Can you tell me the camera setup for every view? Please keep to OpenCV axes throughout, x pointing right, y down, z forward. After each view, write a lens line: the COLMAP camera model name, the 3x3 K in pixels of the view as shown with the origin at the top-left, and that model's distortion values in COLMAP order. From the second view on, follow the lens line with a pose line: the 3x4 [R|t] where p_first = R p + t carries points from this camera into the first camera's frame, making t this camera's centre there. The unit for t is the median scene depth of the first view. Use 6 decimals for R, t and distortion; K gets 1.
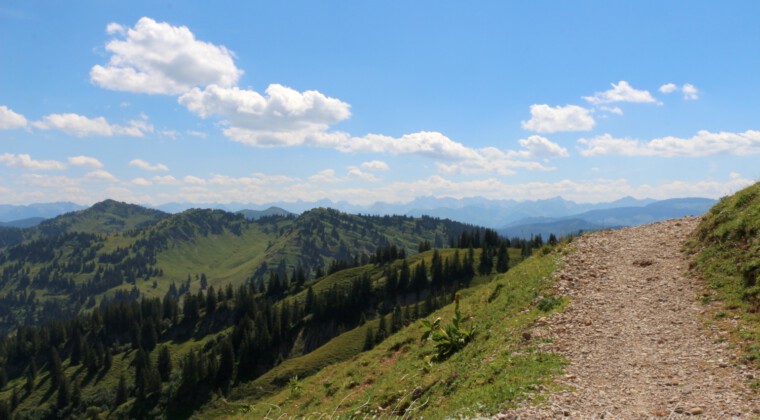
lens RADIAL K [[619.3, 0, 386.1], [0, 619.3, 203.2], [0, 0, 1]] dist [-0.183428, 0.145490]
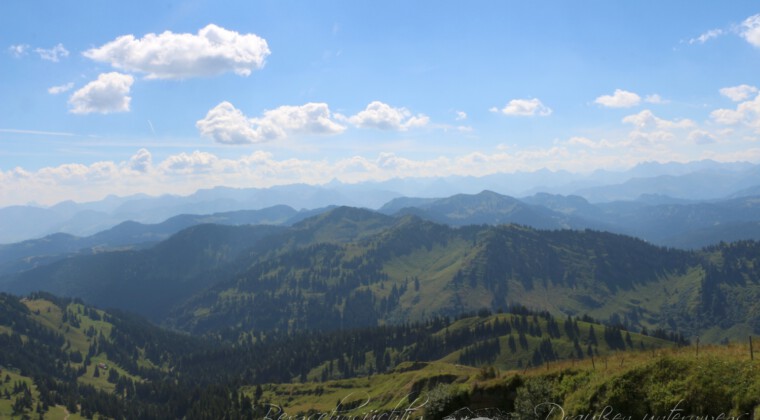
lens RADIAL K [[619.3, 0, 383.2], [0, 619.3, 204.7], [0, 0, 1]] dist [-0.183428, 0.145490]
pose [[0.935580, -0.026698, -0.352105, 0.115257], [0.045561, 0.997930, 0.045394, -0.107623], [0.350164, -0.058511, 0.934859, -0.294765]]
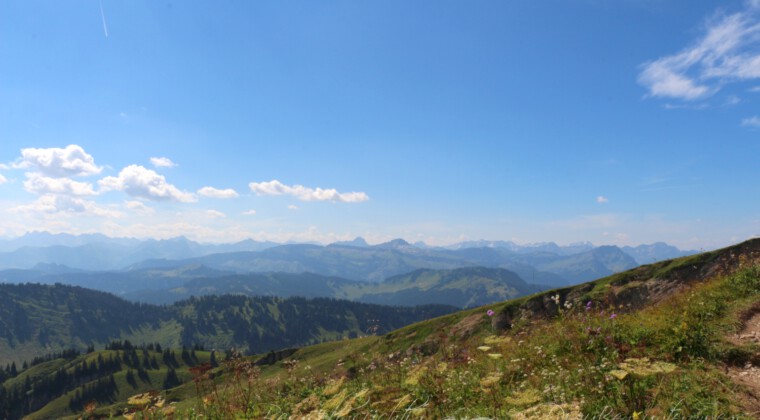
lens RADIAL K [[619.3, 0, 384.0], [0, 619.3, 211.0], [0, 0, 1]] dist [-0.183428, 0.145490]
pose [[0.827617, 0.050009, 0.559060, -0.059522], [-0.022273, 0.998165, -0.056316, -0.068168], [-0.560851, 0.034156, 0.827212, -0.261742]]
